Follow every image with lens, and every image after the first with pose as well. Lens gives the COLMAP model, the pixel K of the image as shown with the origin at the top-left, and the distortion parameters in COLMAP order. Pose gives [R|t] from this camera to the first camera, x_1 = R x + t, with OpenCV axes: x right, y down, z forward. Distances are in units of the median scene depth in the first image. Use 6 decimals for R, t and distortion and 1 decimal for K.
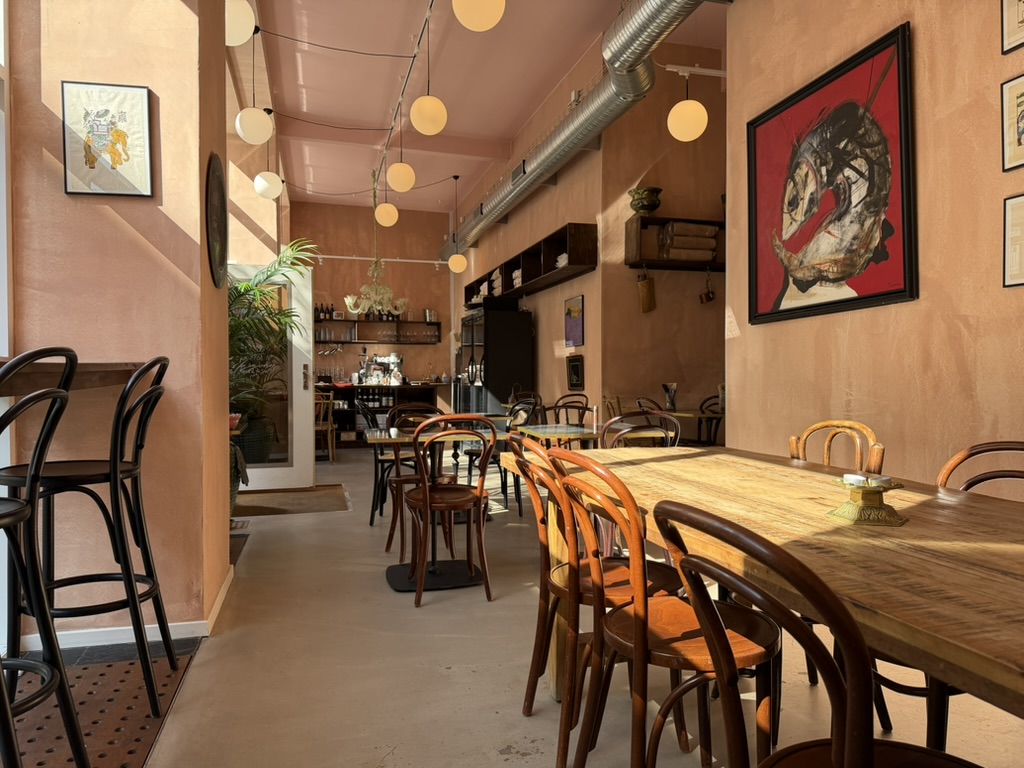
lens RADIAL K [[715.1, 0, 508.9], [0, 715.1, 393.1], [0, 0, 1]] dist [0.081567, -0.111563]
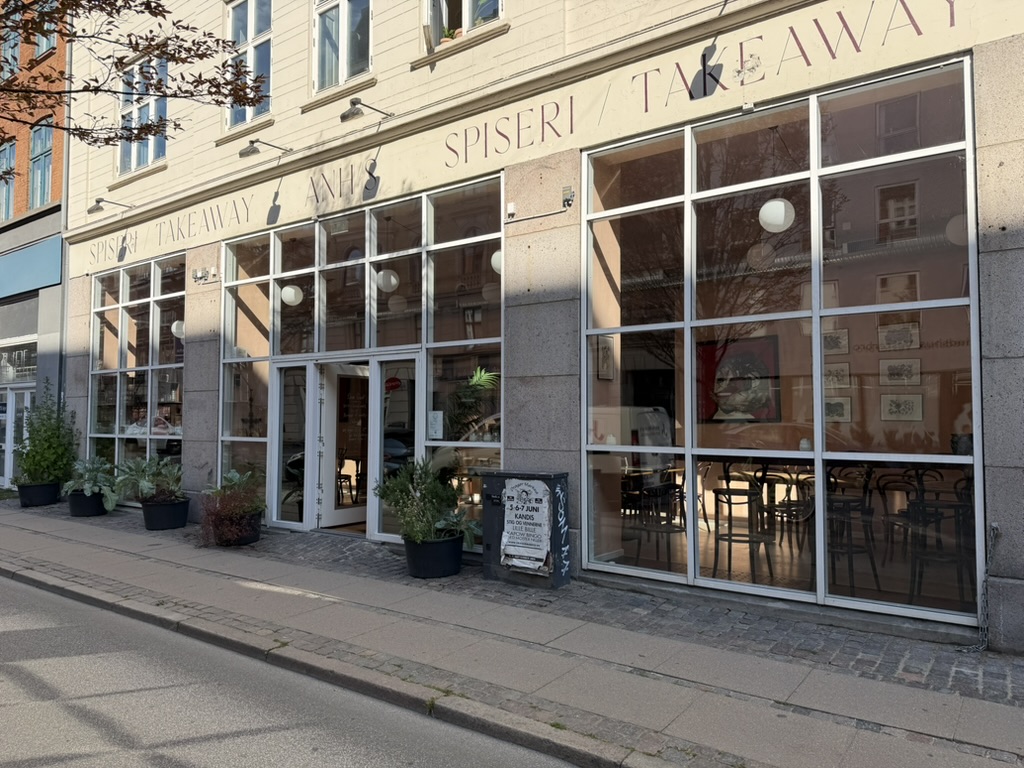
lens RADIAL K [[715.1, 0, 511.5], [0, 715.1, 386.4], [0, 0, 1]] dist [0.081567, -0.111563]
pose [[0.780253, 0.037405, 0.624344, -1.172238], [0.011206, 0.997214, -0.073747, -0.033391], [-0.625363, 0.064538, 0.777660, -0.360668]]
